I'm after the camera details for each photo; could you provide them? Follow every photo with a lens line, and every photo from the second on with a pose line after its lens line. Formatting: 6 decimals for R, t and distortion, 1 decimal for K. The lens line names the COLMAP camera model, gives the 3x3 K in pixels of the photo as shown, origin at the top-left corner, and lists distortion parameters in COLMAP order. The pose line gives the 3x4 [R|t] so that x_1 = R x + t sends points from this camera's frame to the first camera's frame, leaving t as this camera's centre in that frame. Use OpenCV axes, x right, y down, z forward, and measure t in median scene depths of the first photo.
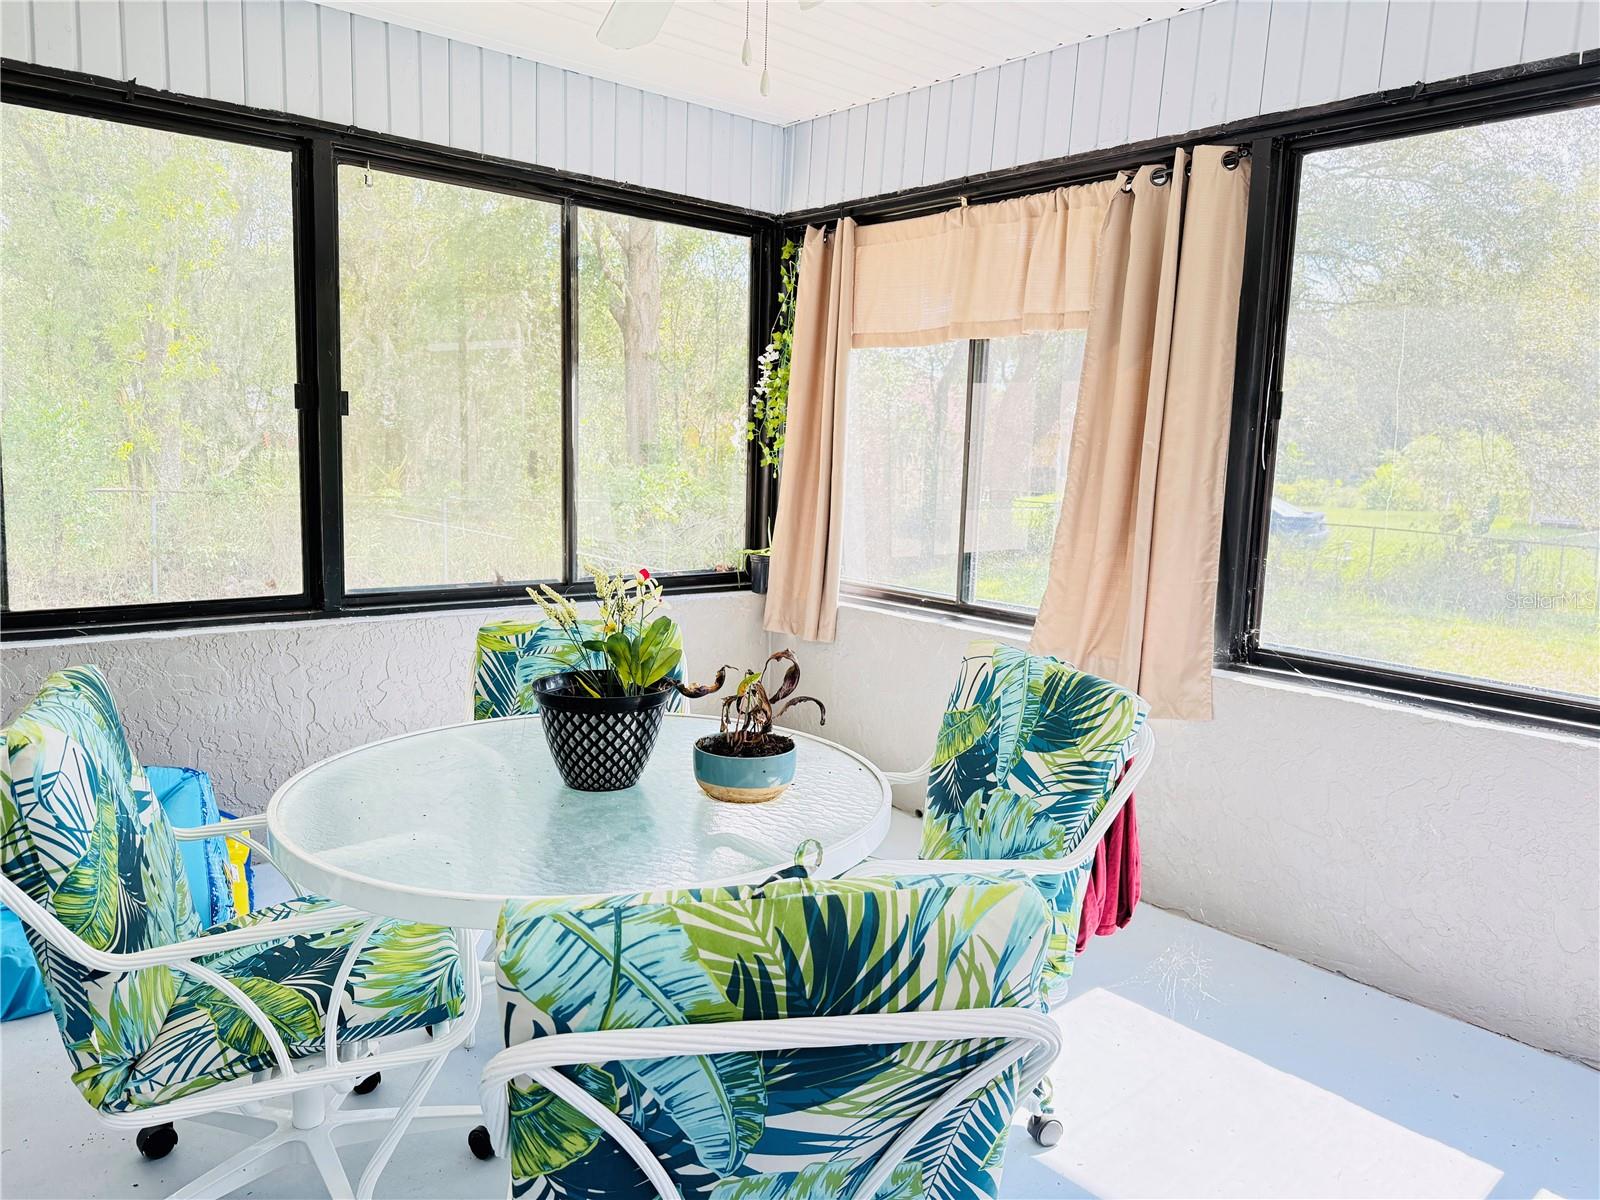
lens RADIAL K [[1102.2, 0, 807.6], [0, 1102.2, 606.2], [0, 0, 1]] dist [0.034834, -0.044897]
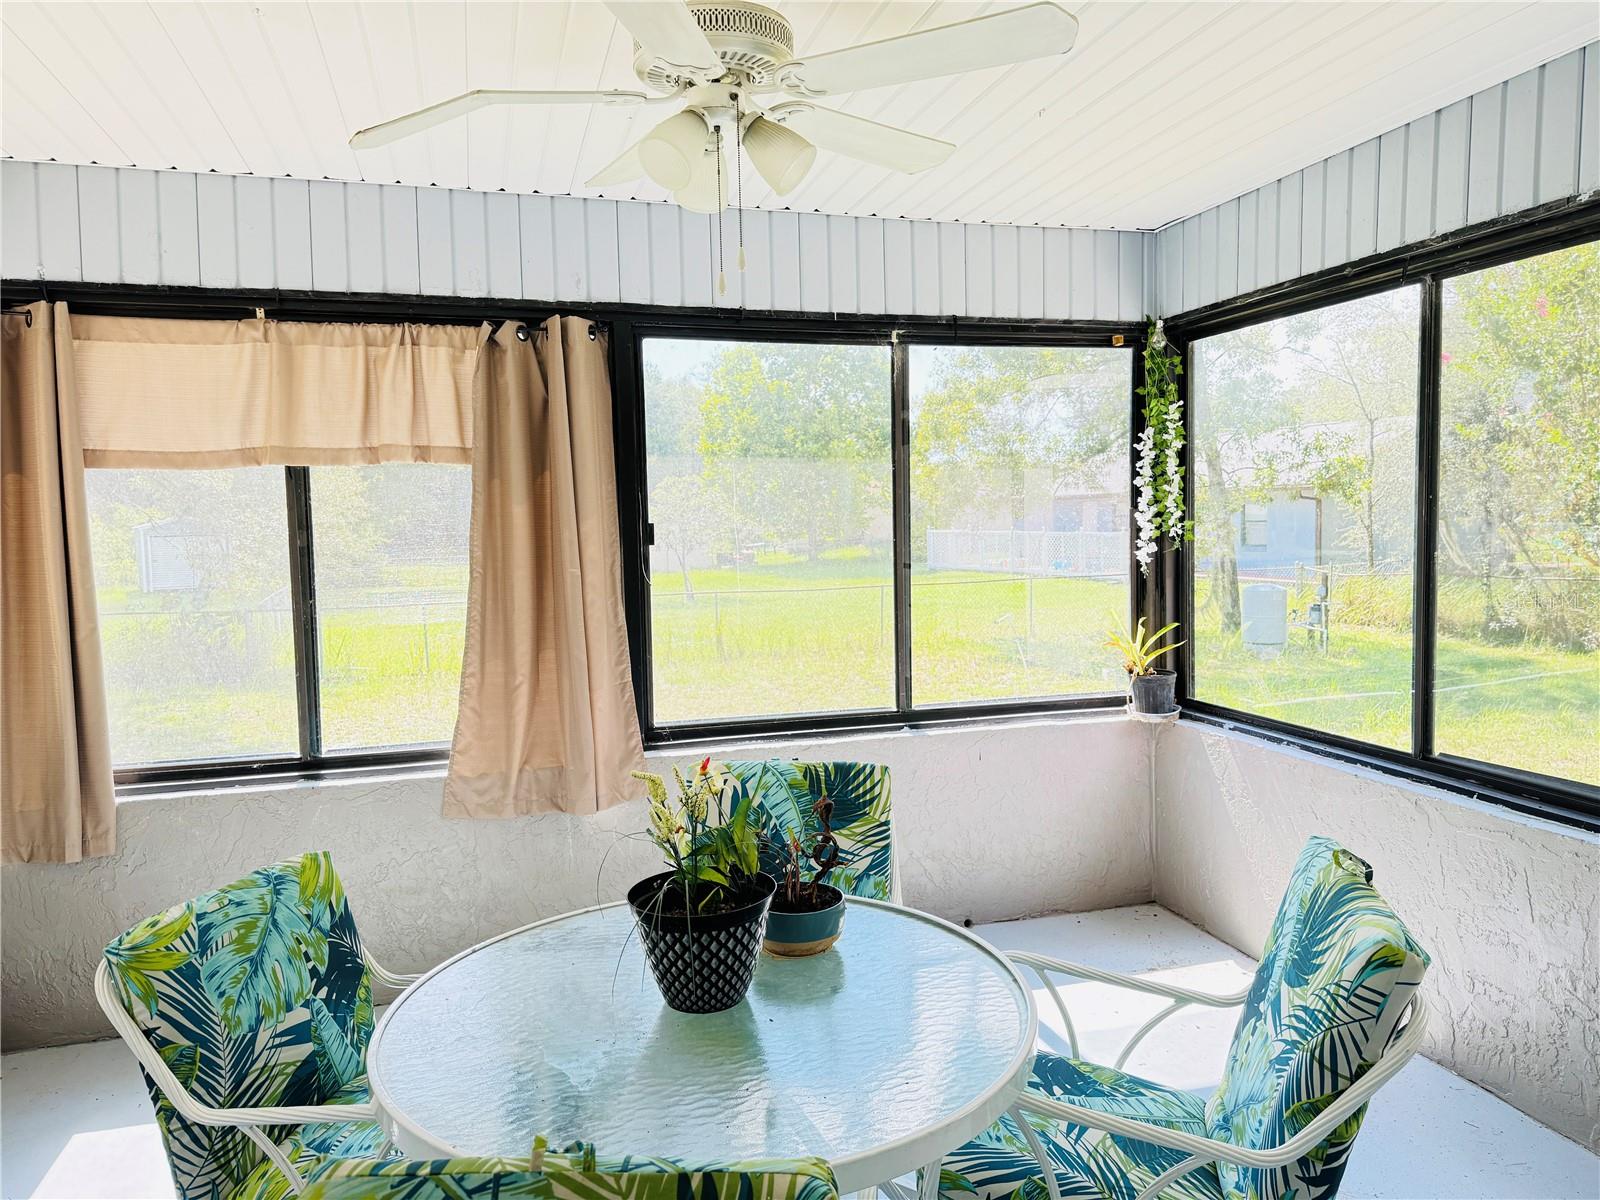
lens RADIAL K [[1117.8, 0, 797.2], [0, 1117.8, 599.4], [0, 0, 1]] dist [0.116189, -0.202836]
pose [[0.408116, -0.105171, 0.906852, -0.641914], [0.164117, 0.985611, 0.040447, -0.127170], [-0.898058, 0.132323, 0.419504, 0.319680]]
